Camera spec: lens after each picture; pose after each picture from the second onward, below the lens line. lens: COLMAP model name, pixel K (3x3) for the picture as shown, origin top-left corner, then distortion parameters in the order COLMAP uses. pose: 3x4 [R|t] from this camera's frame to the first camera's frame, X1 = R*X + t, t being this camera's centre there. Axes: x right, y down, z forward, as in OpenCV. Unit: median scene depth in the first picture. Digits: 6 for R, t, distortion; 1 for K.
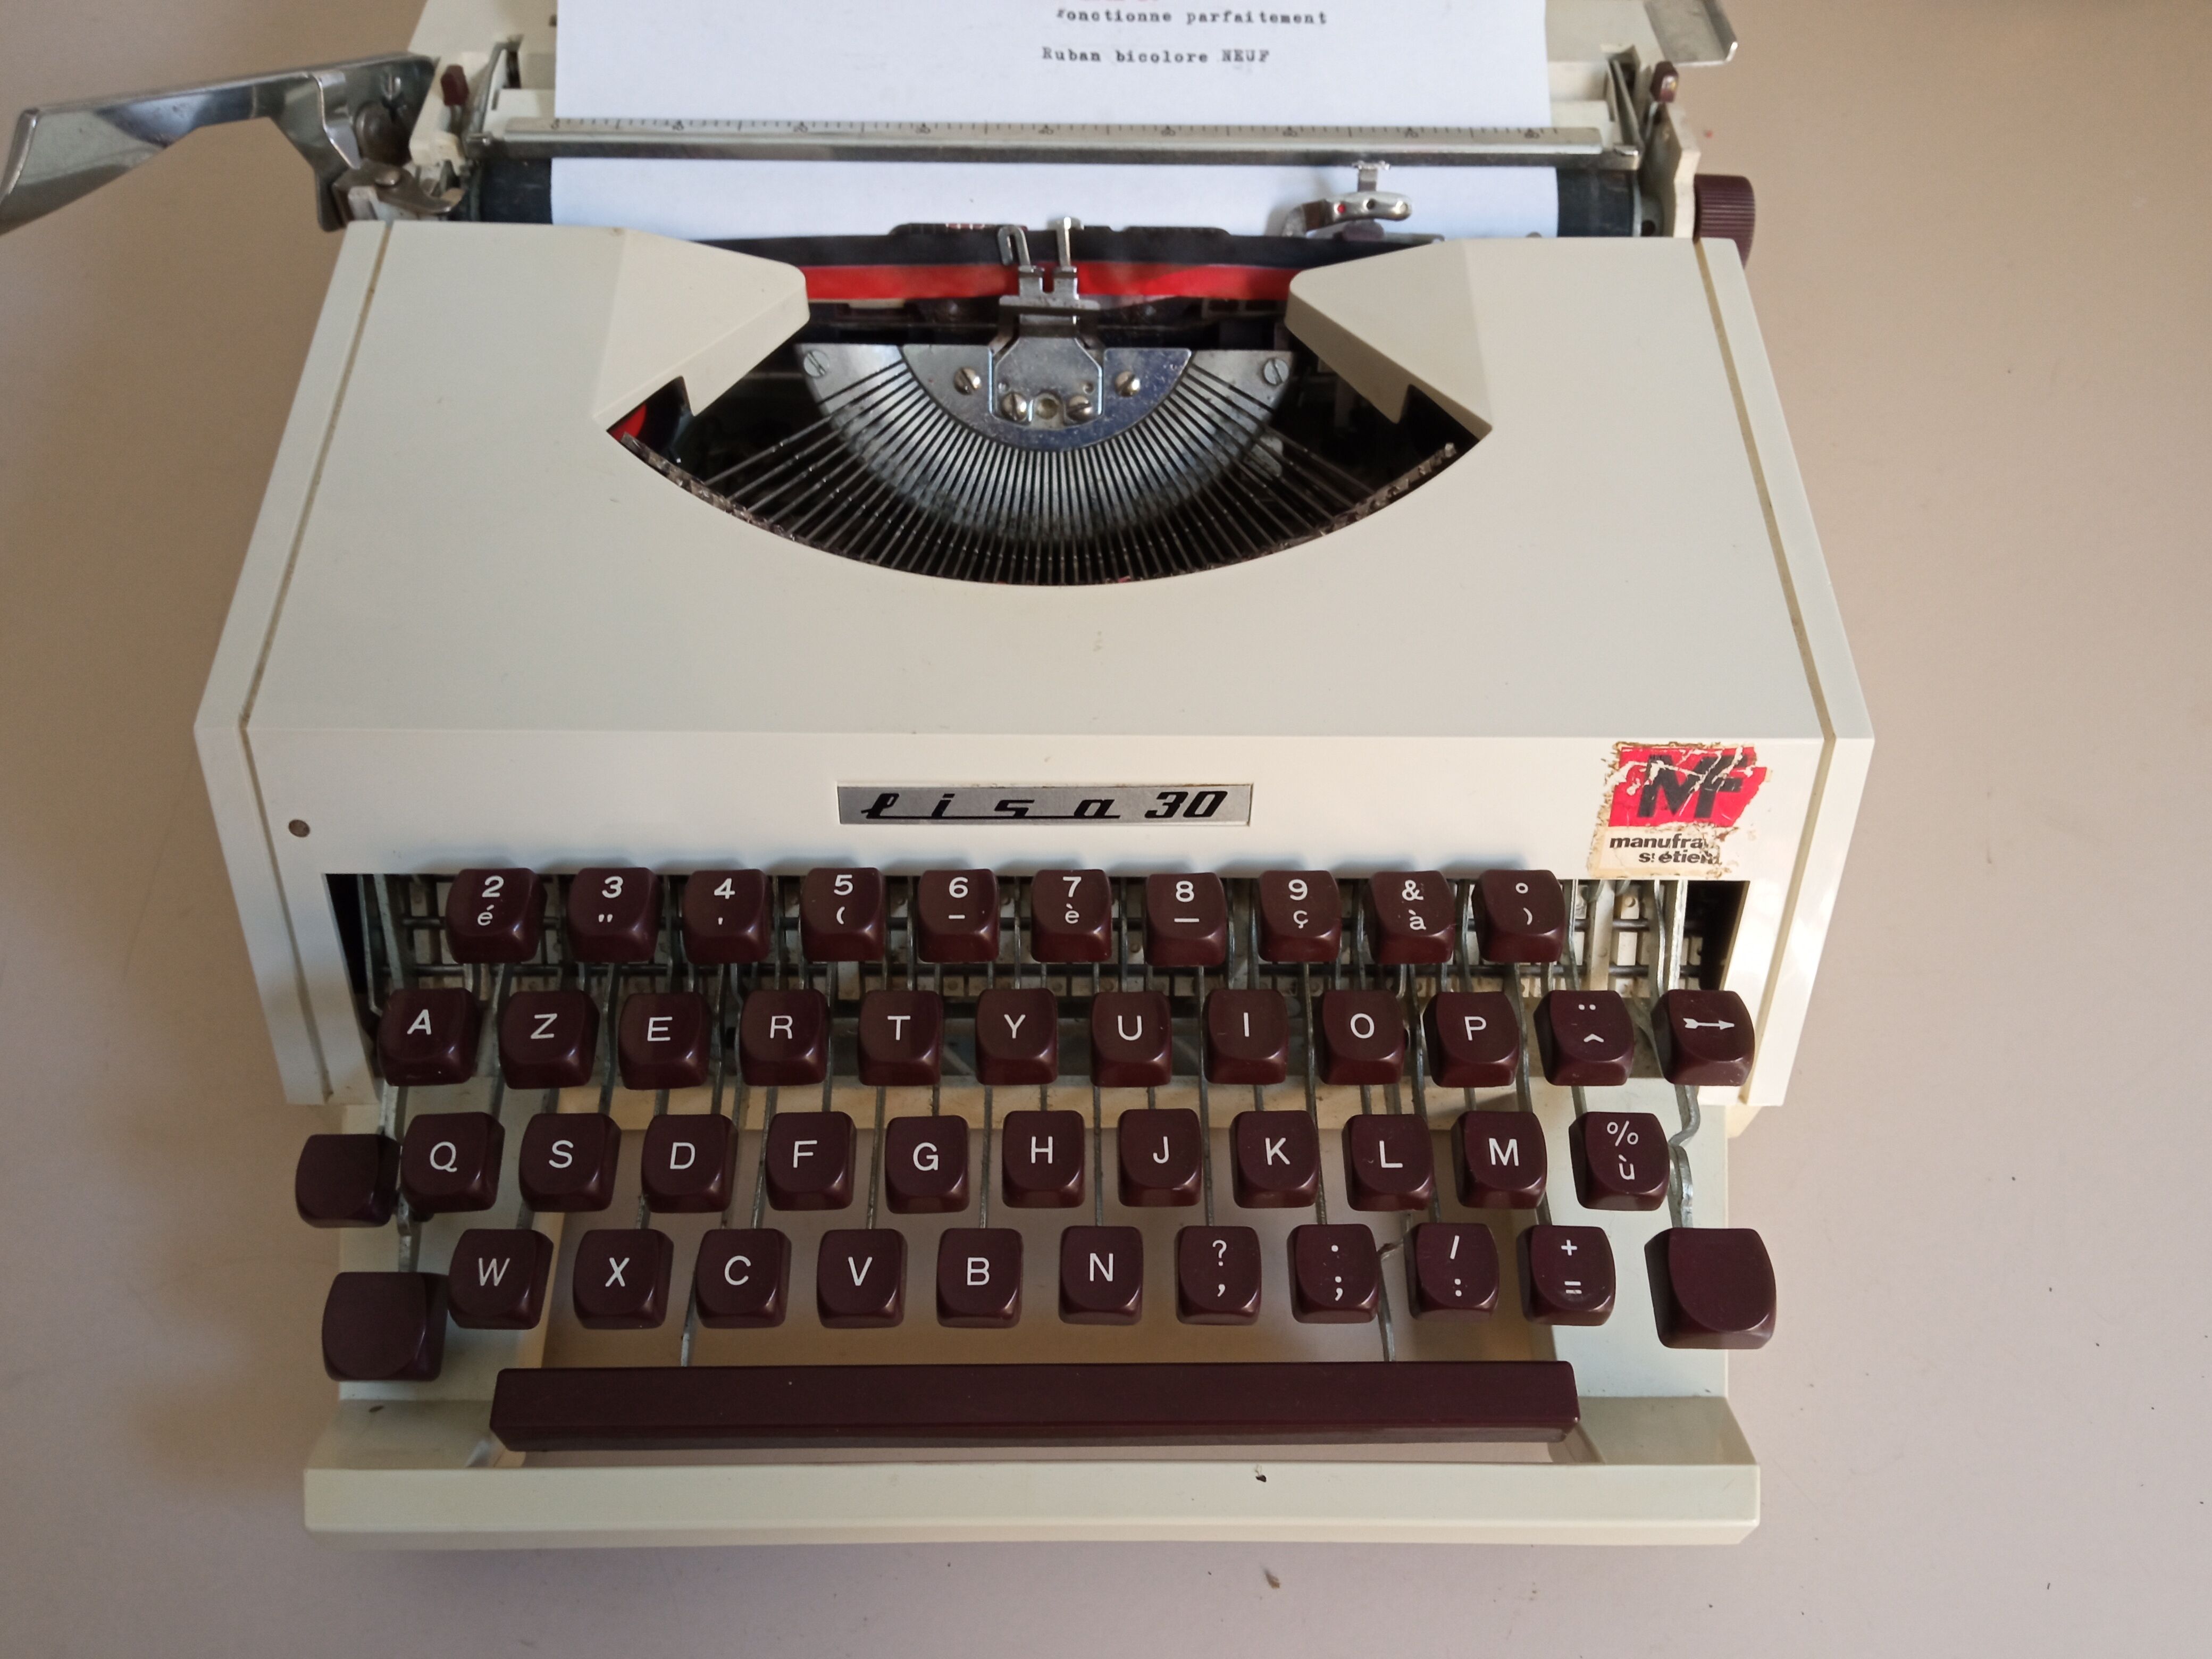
lens RADIAL K [[1761.2, 0, 1178.1], [0, 1761.2, 867.1], [0, 0, 1]] dist [0.169581, -0.440973]
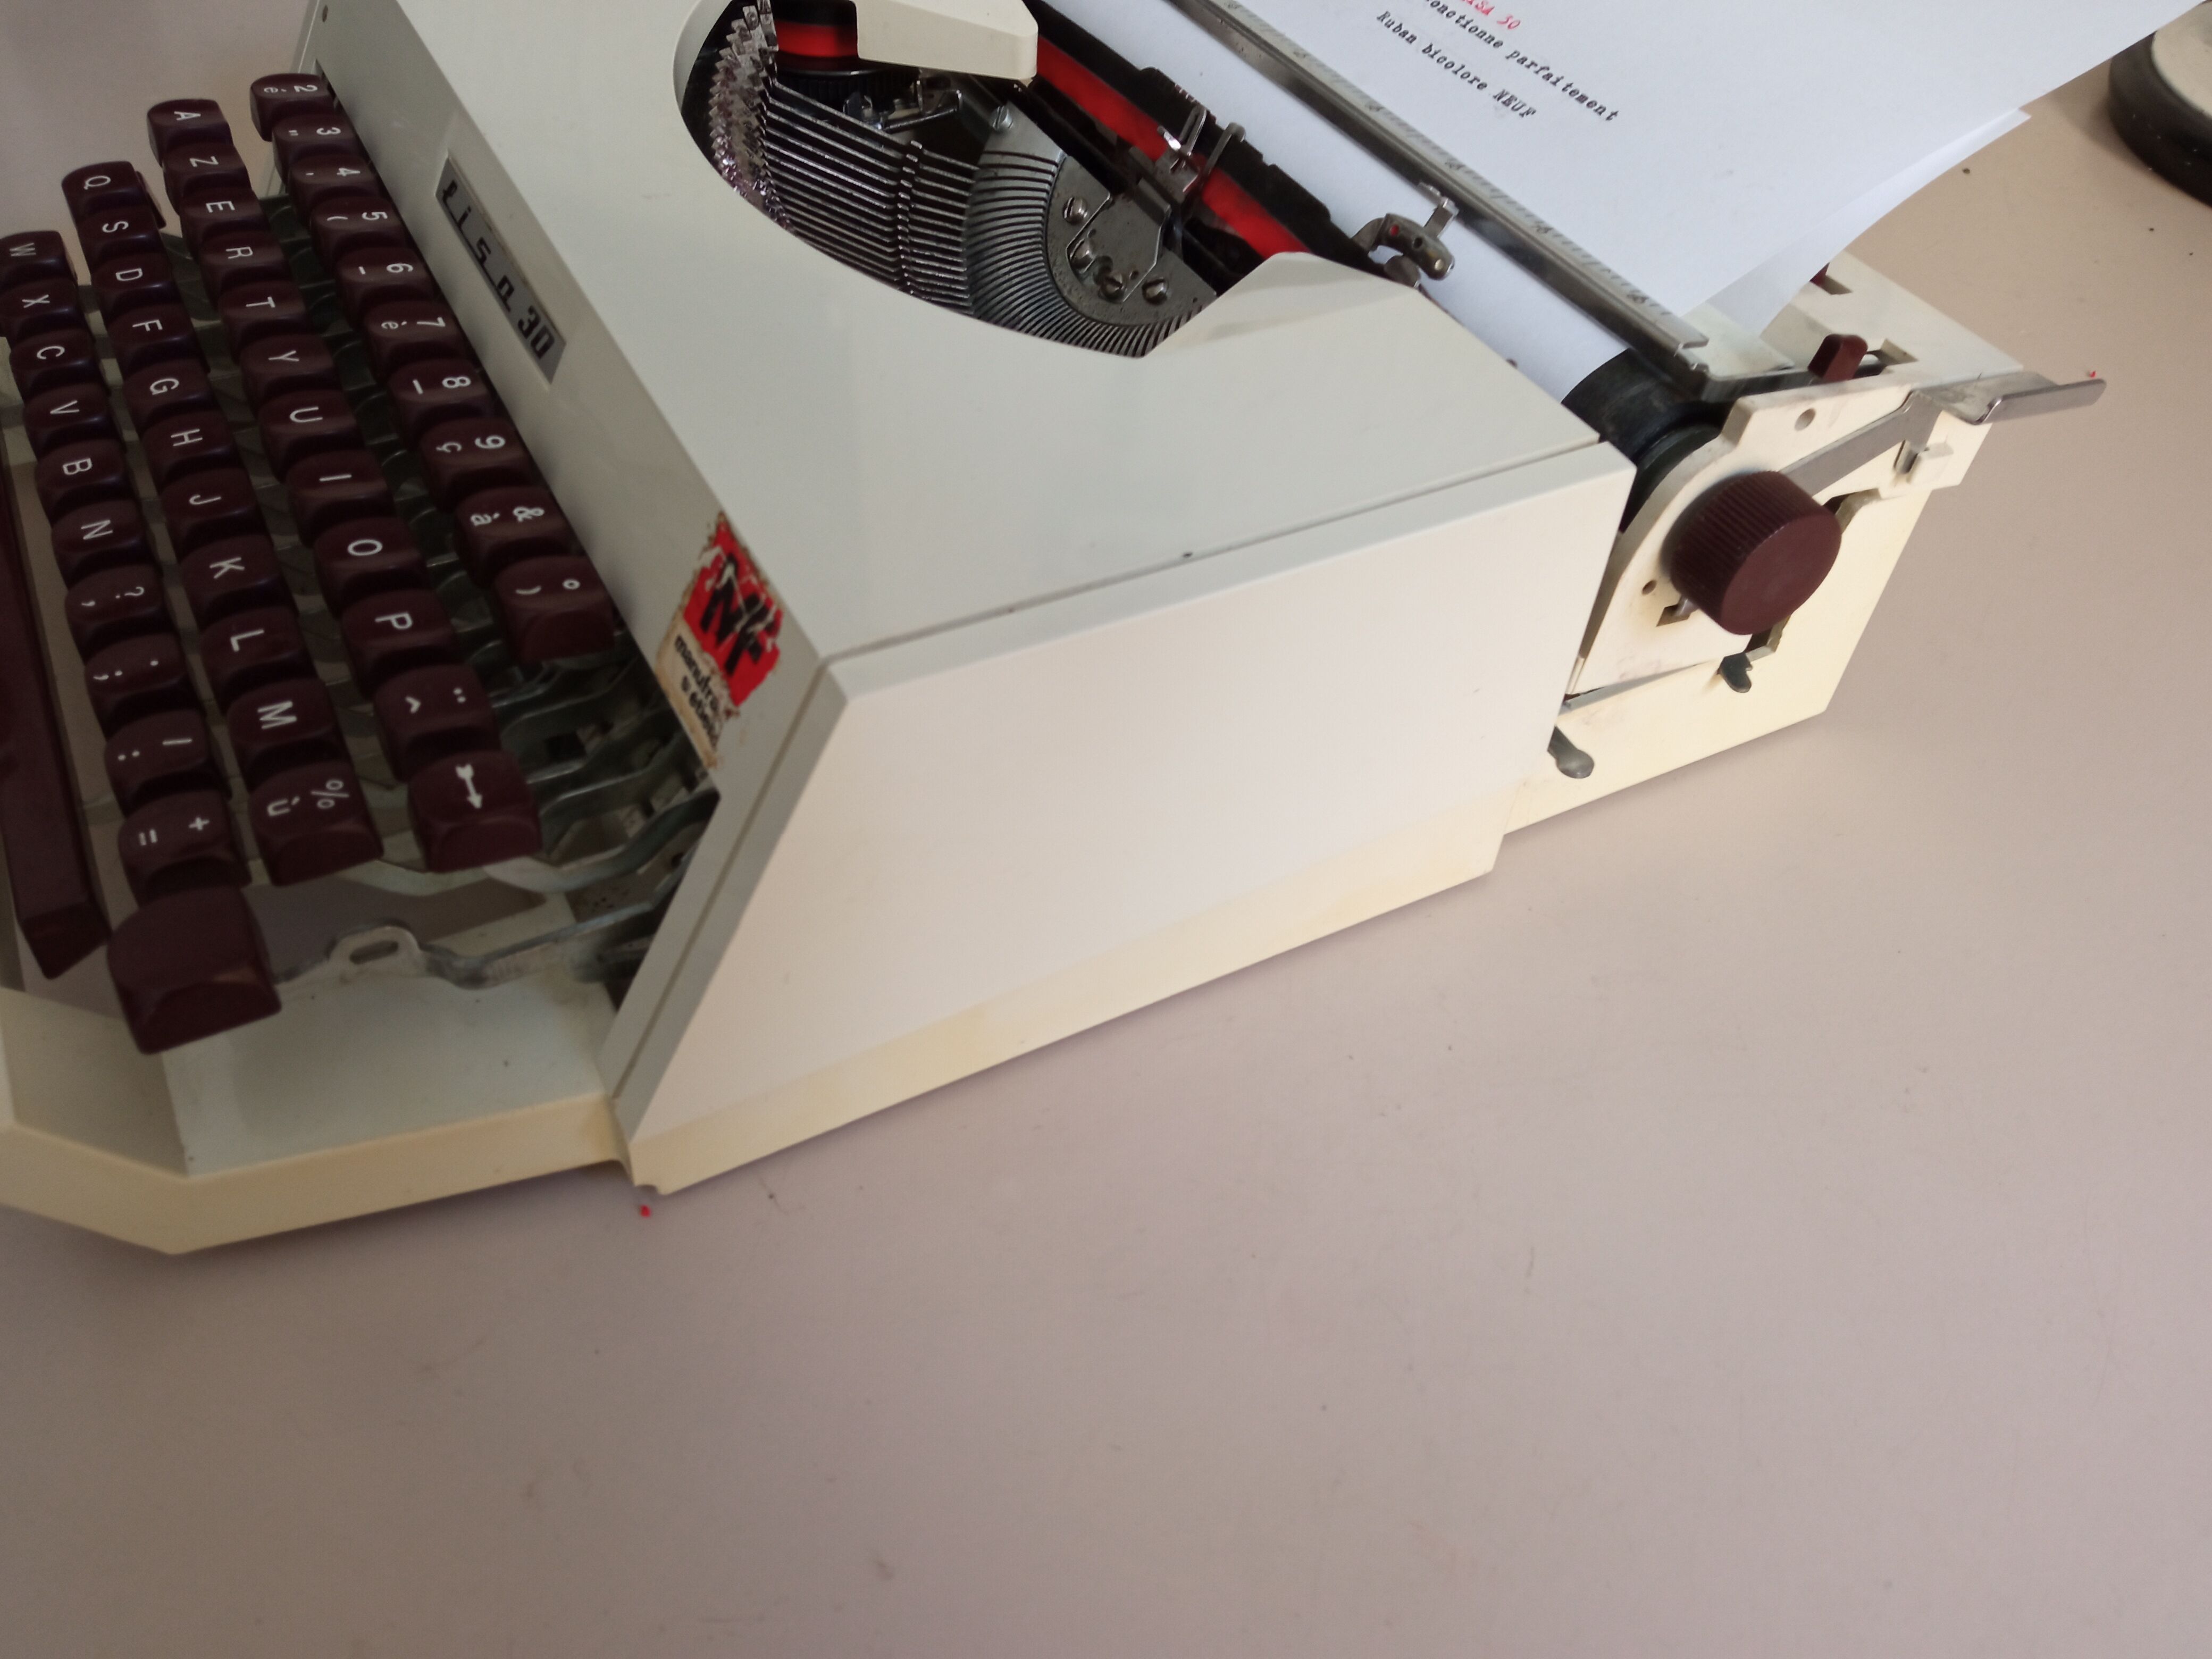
lens RADIAL K [[1852.6, 0, 1031.1], [0, 1852.6, 827.0], [0, 0, 1]] dist [0.067688, -0.172728]
pose [[0.450219, 0.639094, -0.623588, 0.894557], [-0.788573, 0.612192, 0.058079, -0.137089], [0.418874, 0.465597, 0.779593, 0.457597]]
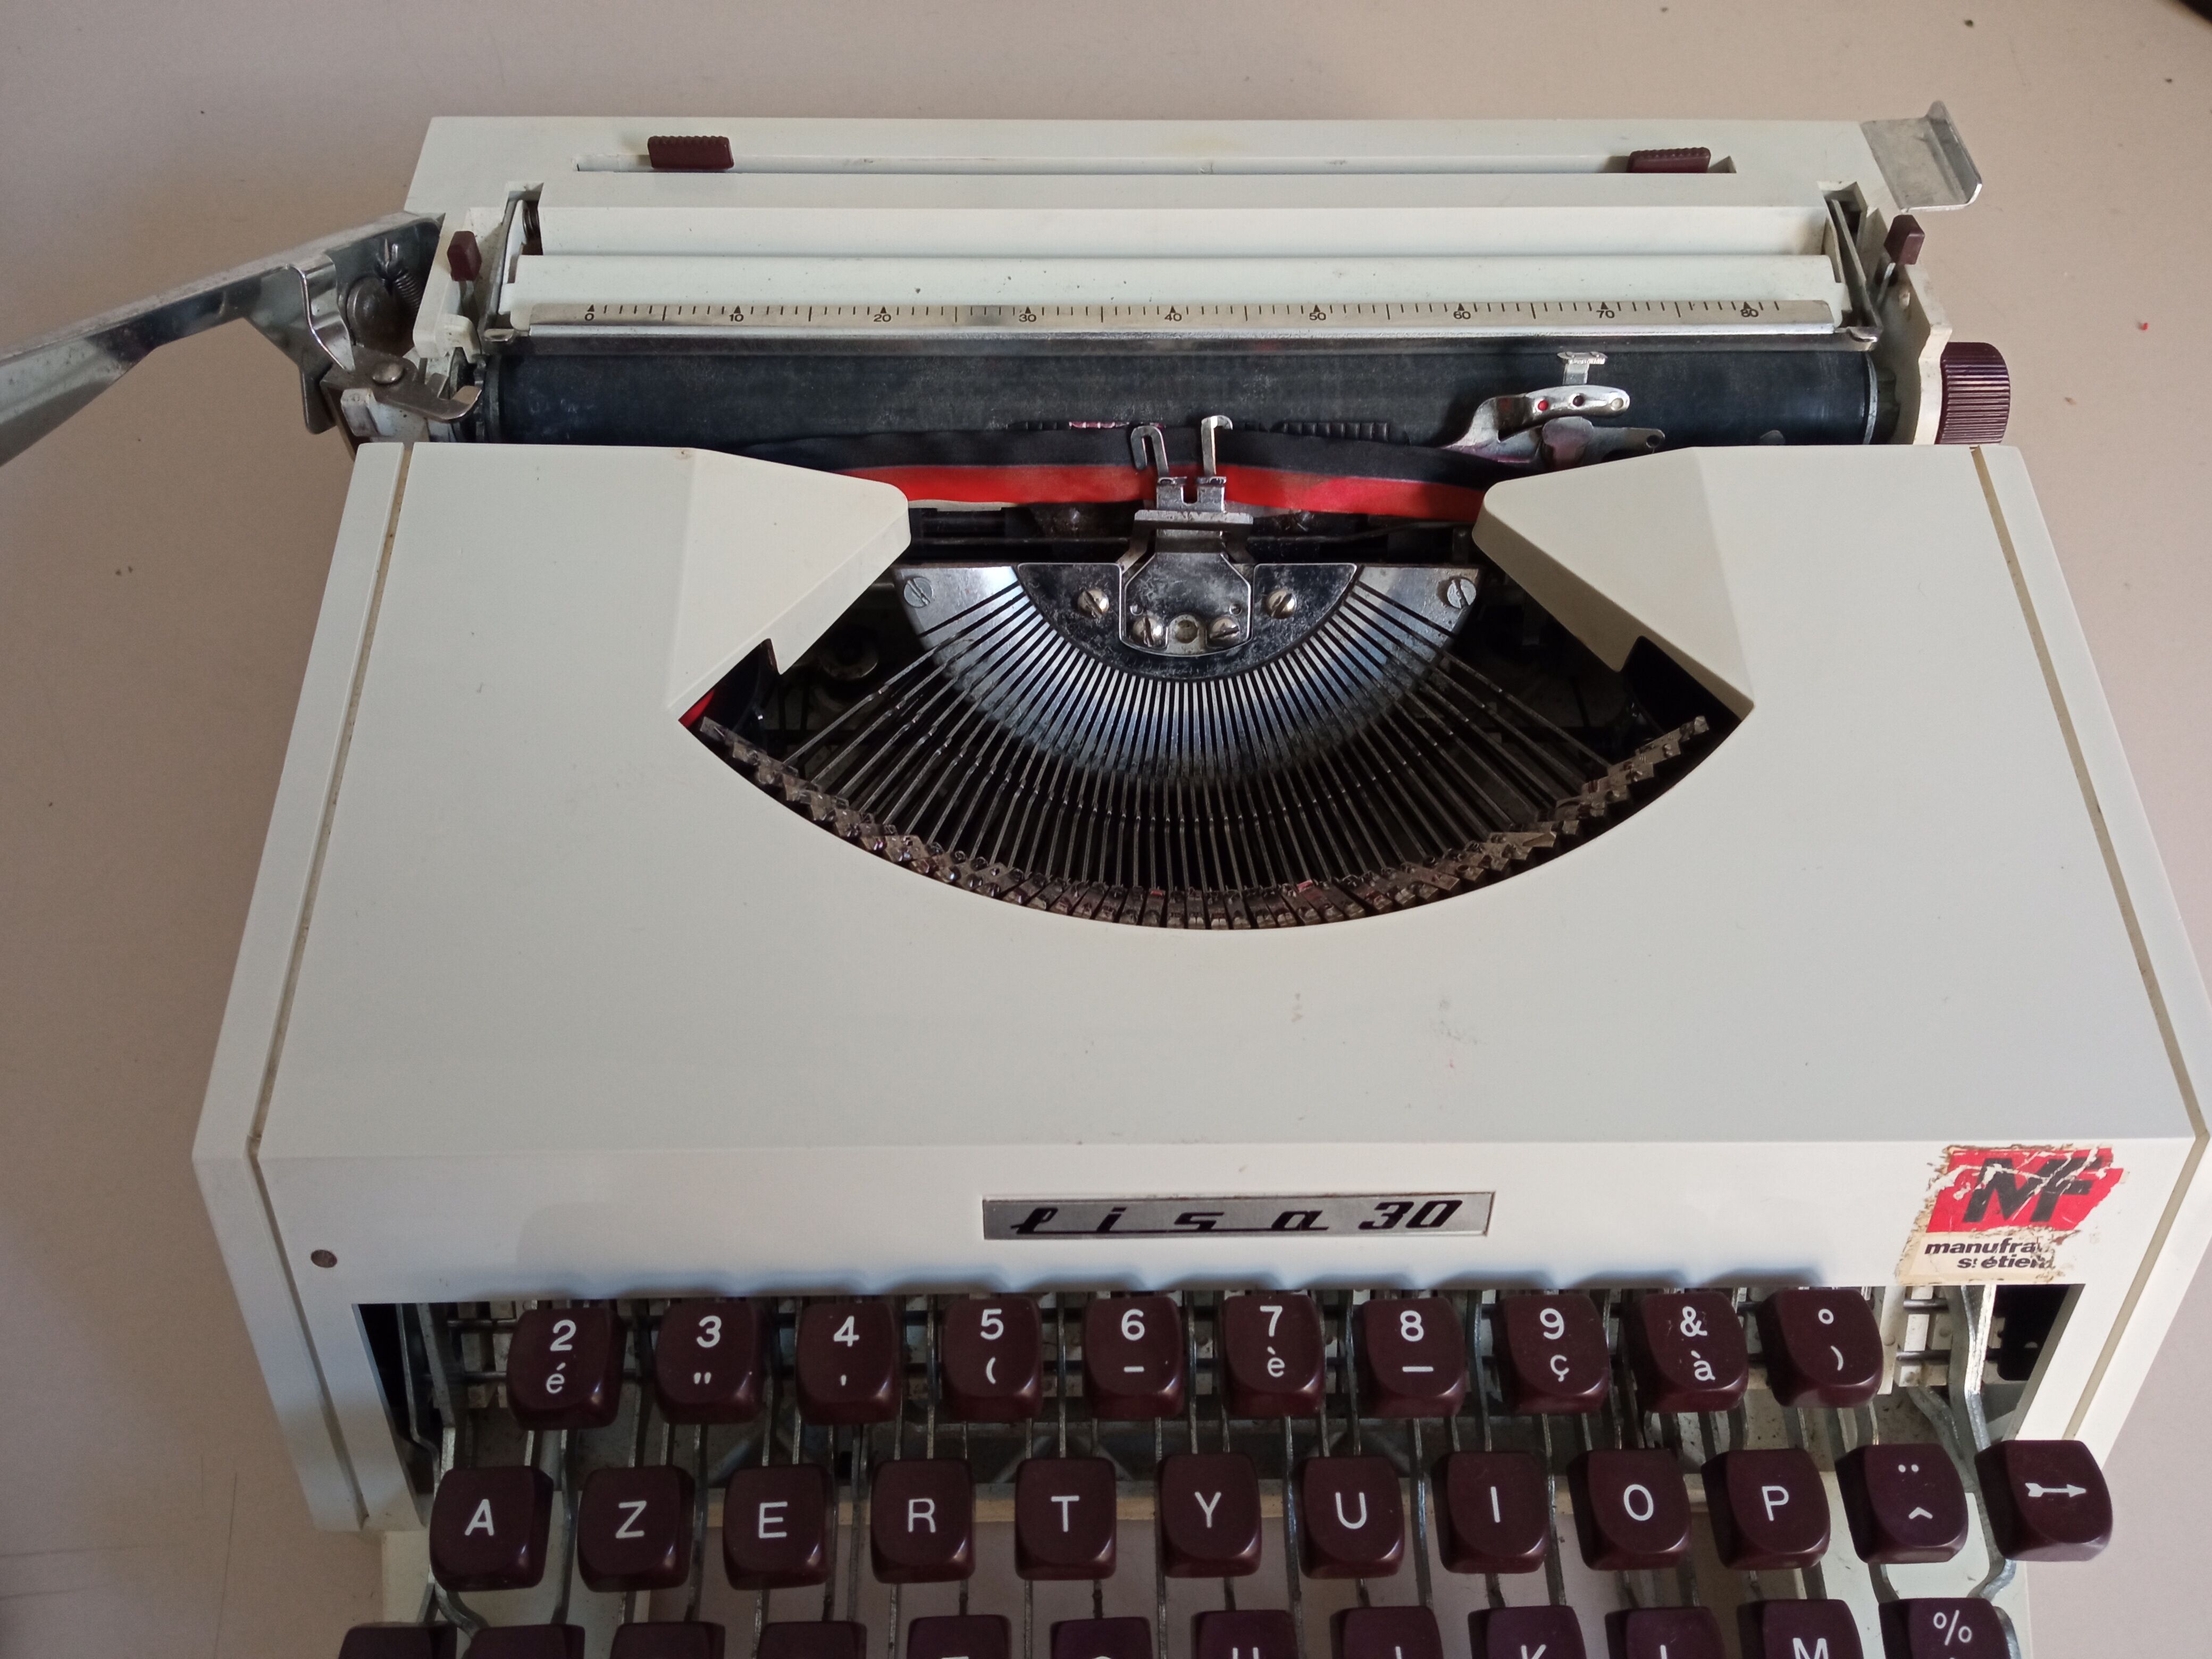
lens RADIAL K [[1706.5, 0, 1173.9], [0, 1706.5, 835.5], [0, 0, 1]] dist [0.102641, -0.192804]
pose [[0.999881, -0.009095, 0.012448, -0.111021], [0.008467, 0.998734, 0.049593, -0.246408], [-0.012883, -0.049482, 0.998692, 0.219337]]
